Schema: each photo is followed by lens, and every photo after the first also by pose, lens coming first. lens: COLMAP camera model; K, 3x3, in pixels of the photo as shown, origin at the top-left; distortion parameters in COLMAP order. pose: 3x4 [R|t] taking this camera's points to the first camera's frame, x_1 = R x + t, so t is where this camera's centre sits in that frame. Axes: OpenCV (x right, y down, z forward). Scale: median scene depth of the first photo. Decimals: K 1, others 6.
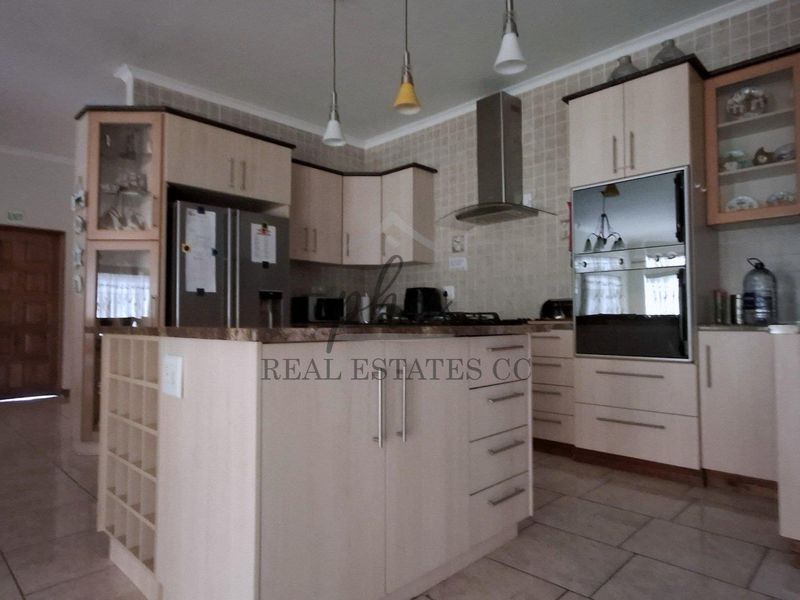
lens RADIAL K [[502.6, 0, 396.8], [0, 502.6, 296.8], [0, 0, 1]] dist [-0.004014, -0.000580]
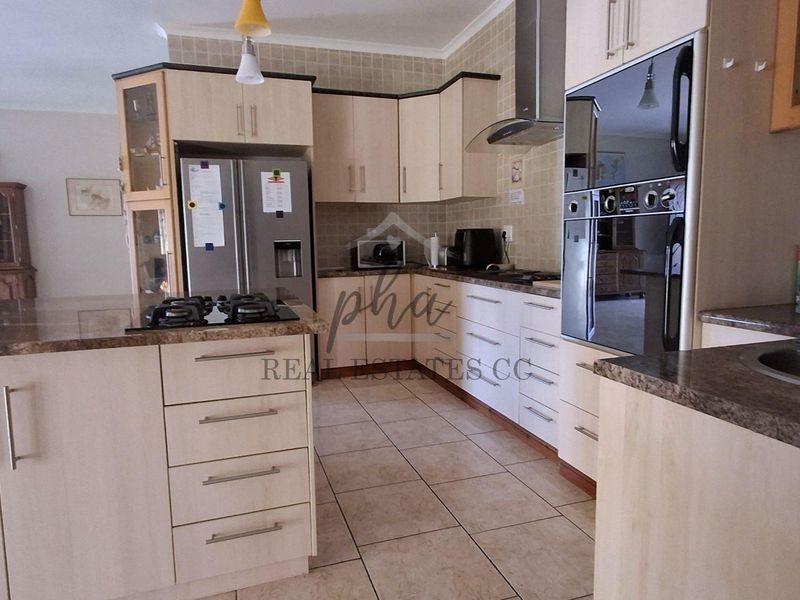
lens RADIAL K [[502.6, 0, 400.3], [0, 502.6, 305.0], [0, 0, 1]] dist [-0.004014, -0.000580]
pose [[0.890958, 0.045509, -0.451799, 0.396378], [0.036844, 0.984440, 0.171818, -0.049872], [0.452588, -0.169729, 0.875418, 0.226616]]
